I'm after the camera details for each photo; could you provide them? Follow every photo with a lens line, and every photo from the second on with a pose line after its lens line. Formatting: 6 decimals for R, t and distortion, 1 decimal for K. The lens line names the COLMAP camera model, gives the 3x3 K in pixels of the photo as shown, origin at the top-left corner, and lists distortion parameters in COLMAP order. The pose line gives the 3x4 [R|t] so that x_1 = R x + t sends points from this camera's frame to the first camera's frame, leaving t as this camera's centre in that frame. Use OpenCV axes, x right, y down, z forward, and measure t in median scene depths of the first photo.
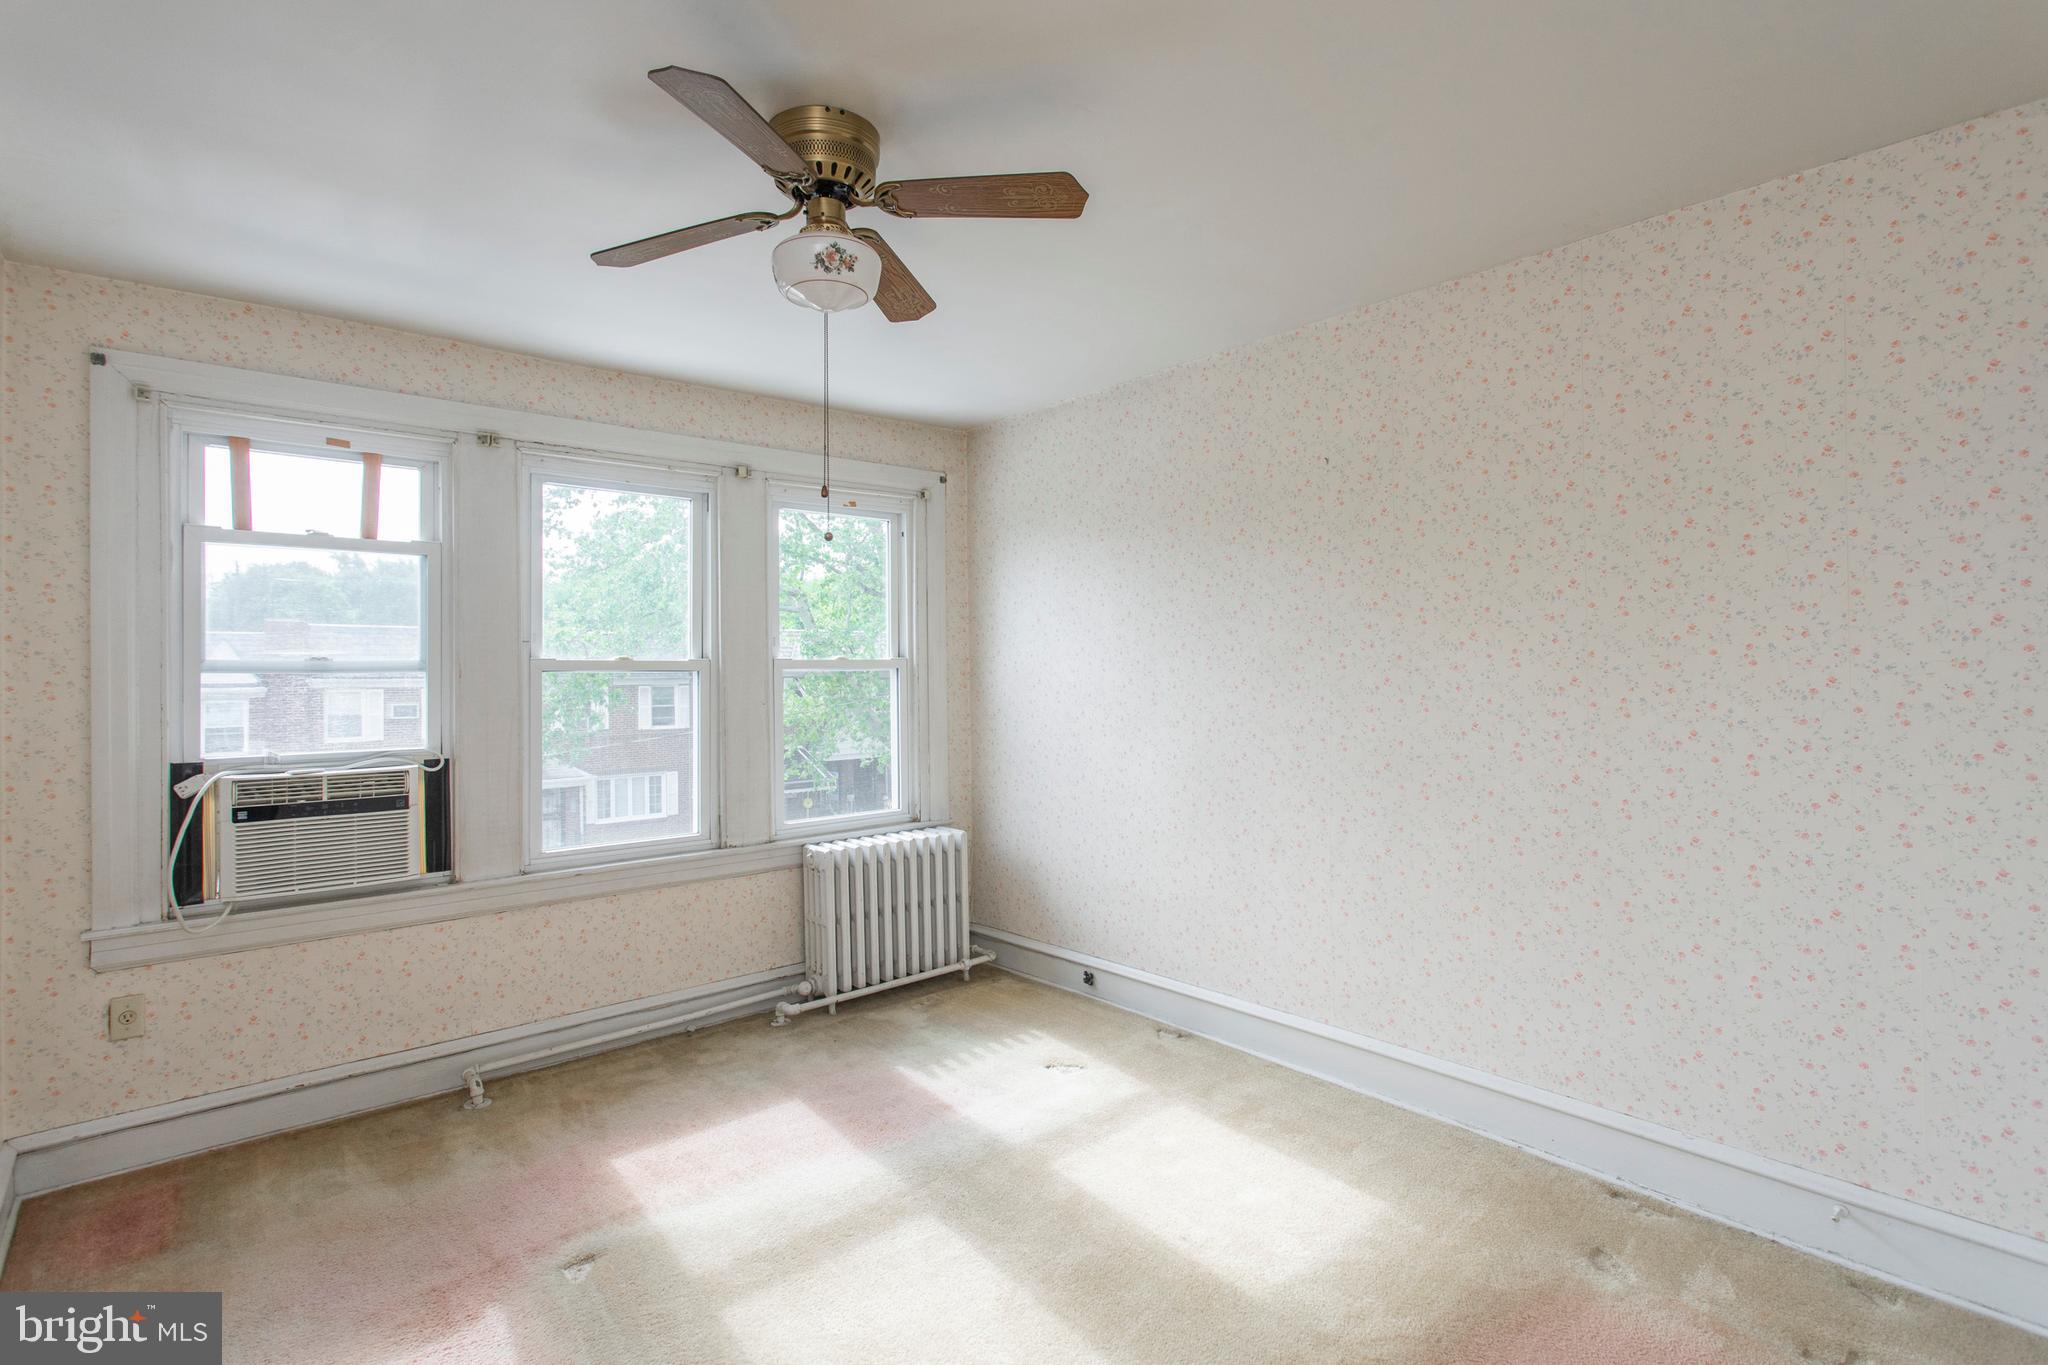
lens RADIAL K [[968.9, 0, 1019.2], [0, 968.9, 668.8], [0, 0, 1]] dist [0.001976, 0.000615]
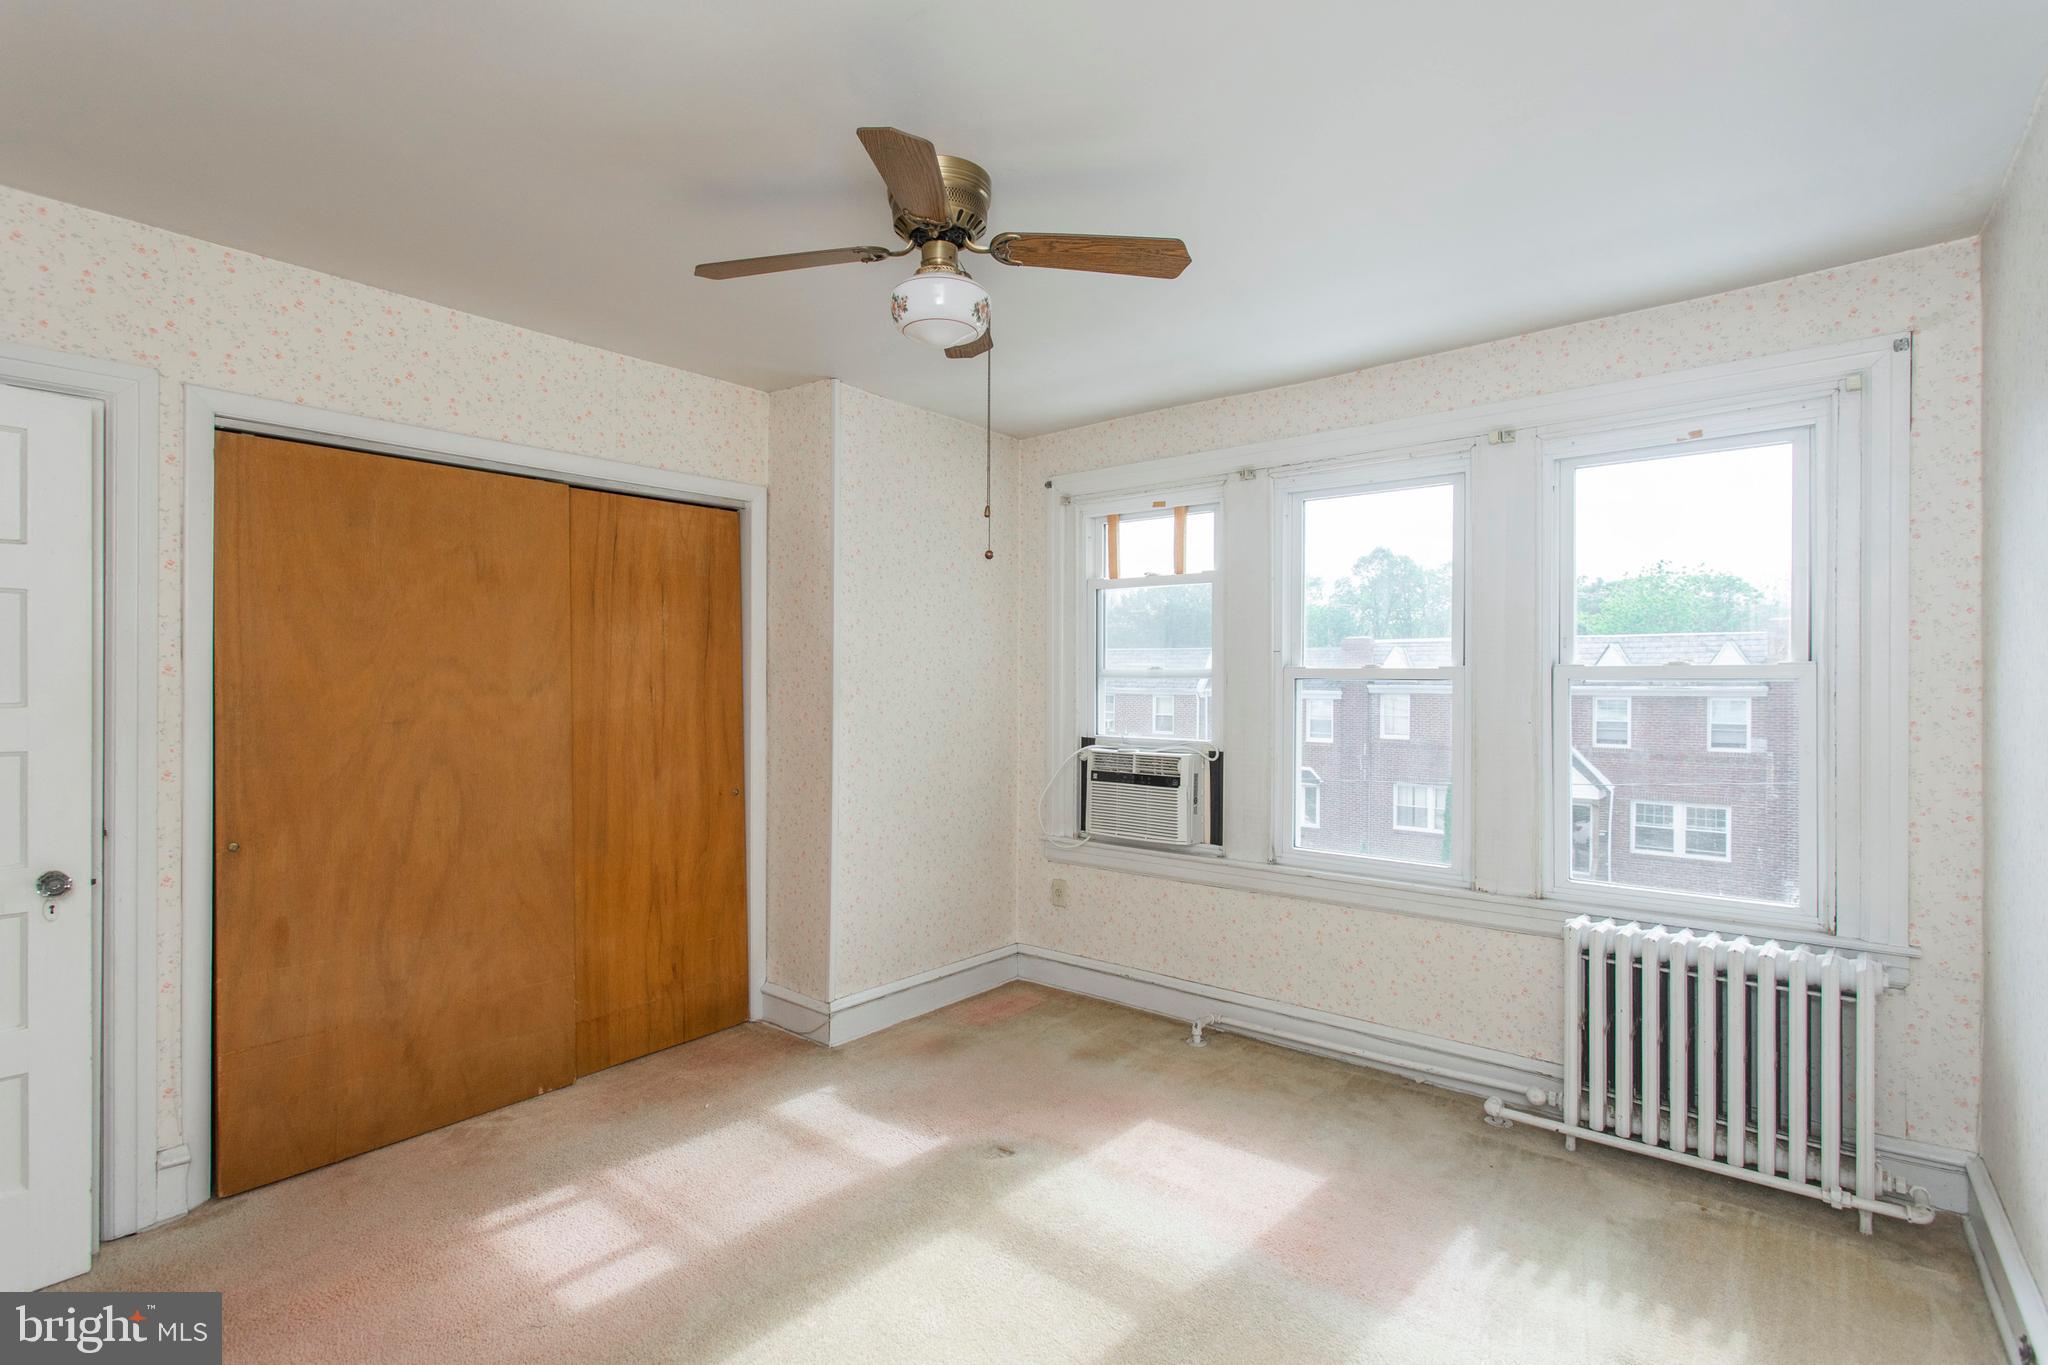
lens RADIAL K [[964.9, 0, 1024.0], [0, 964.9, 682.5], [0, 0, 1]] dist [-0.000903, 0.001138]
pose [[0.183794, 0.015067, -0.982849, 0.531985], [0.000940, 0.999879, 0.015503, -0.010600], [0.982964, -0.003773, 0.183758, 0.550292]]
